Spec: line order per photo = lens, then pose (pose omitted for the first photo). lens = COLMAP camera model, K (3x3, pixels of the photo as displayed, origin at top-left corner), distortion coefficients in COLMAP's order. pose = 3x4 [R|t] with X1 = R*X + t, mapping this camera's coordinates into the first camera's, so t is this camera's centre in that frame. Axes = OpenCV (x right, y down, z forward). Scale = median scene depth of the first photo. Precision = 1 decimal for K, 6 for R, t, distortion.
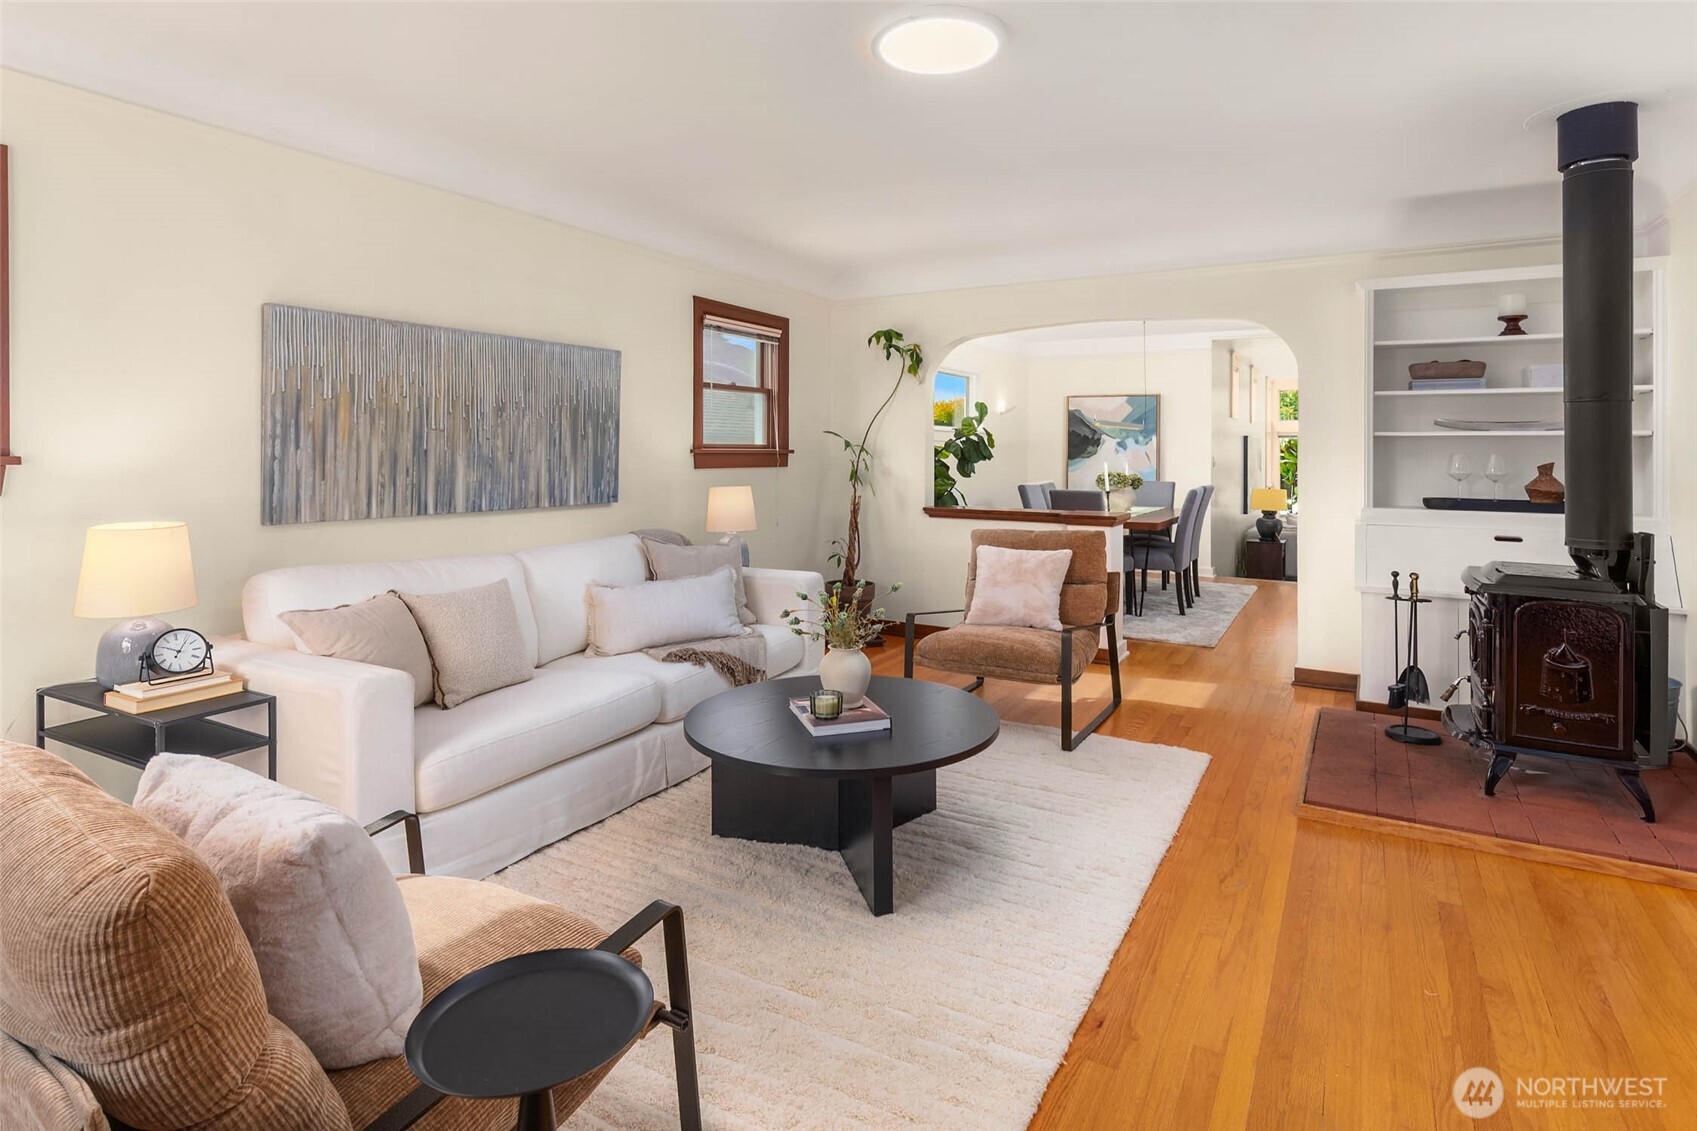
lens RADIAL K [[859.3, 0, 936.9], [0, 859.3, 450.2], [0, 0, 1]] dist [-0.000500, -0.000116]
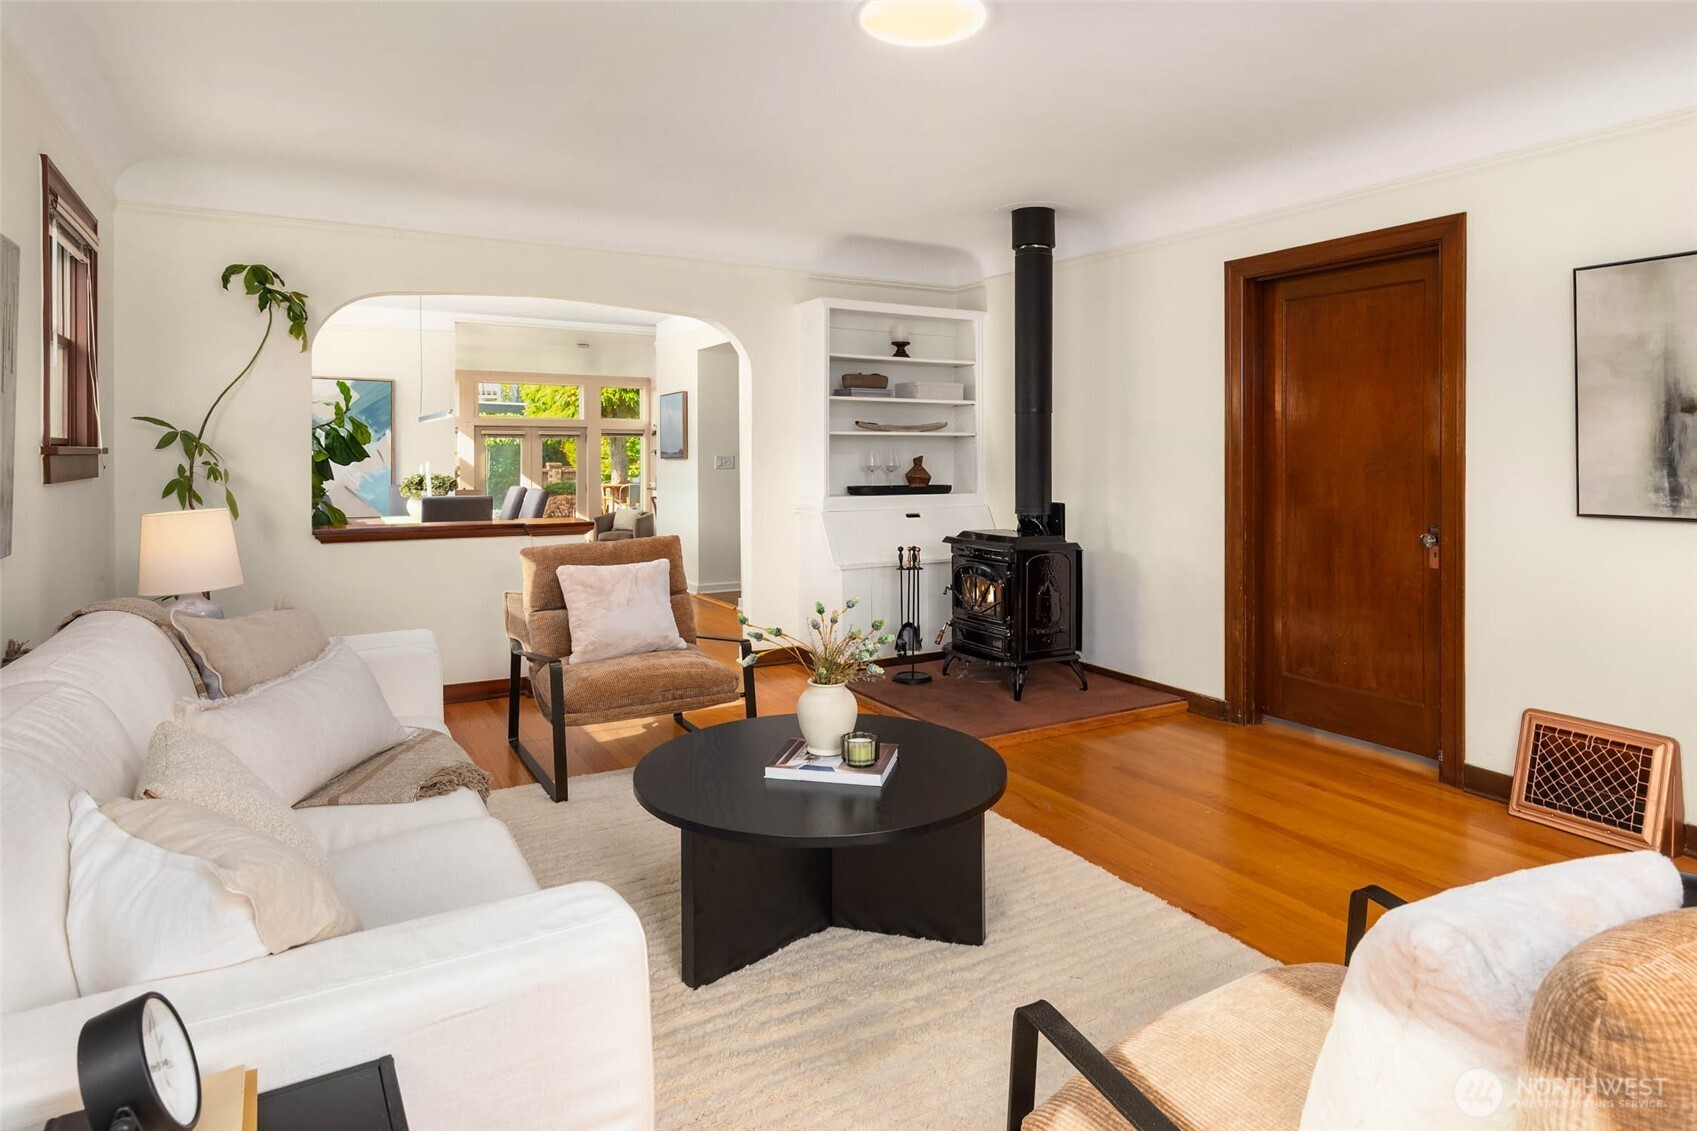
lens RADIAL K [[902.1, 0, 908.1], [0, 902.1, 449.7], [0, 0, 1]] dist [0.000645, -0.000088]
pose [[0.541333, -0.003828, 0.840800, -0.460048], [0.002145, 0.999993, 0.003172, 0.000369], [-0.840806, 0.000086, 0.541337, 0.262305]]
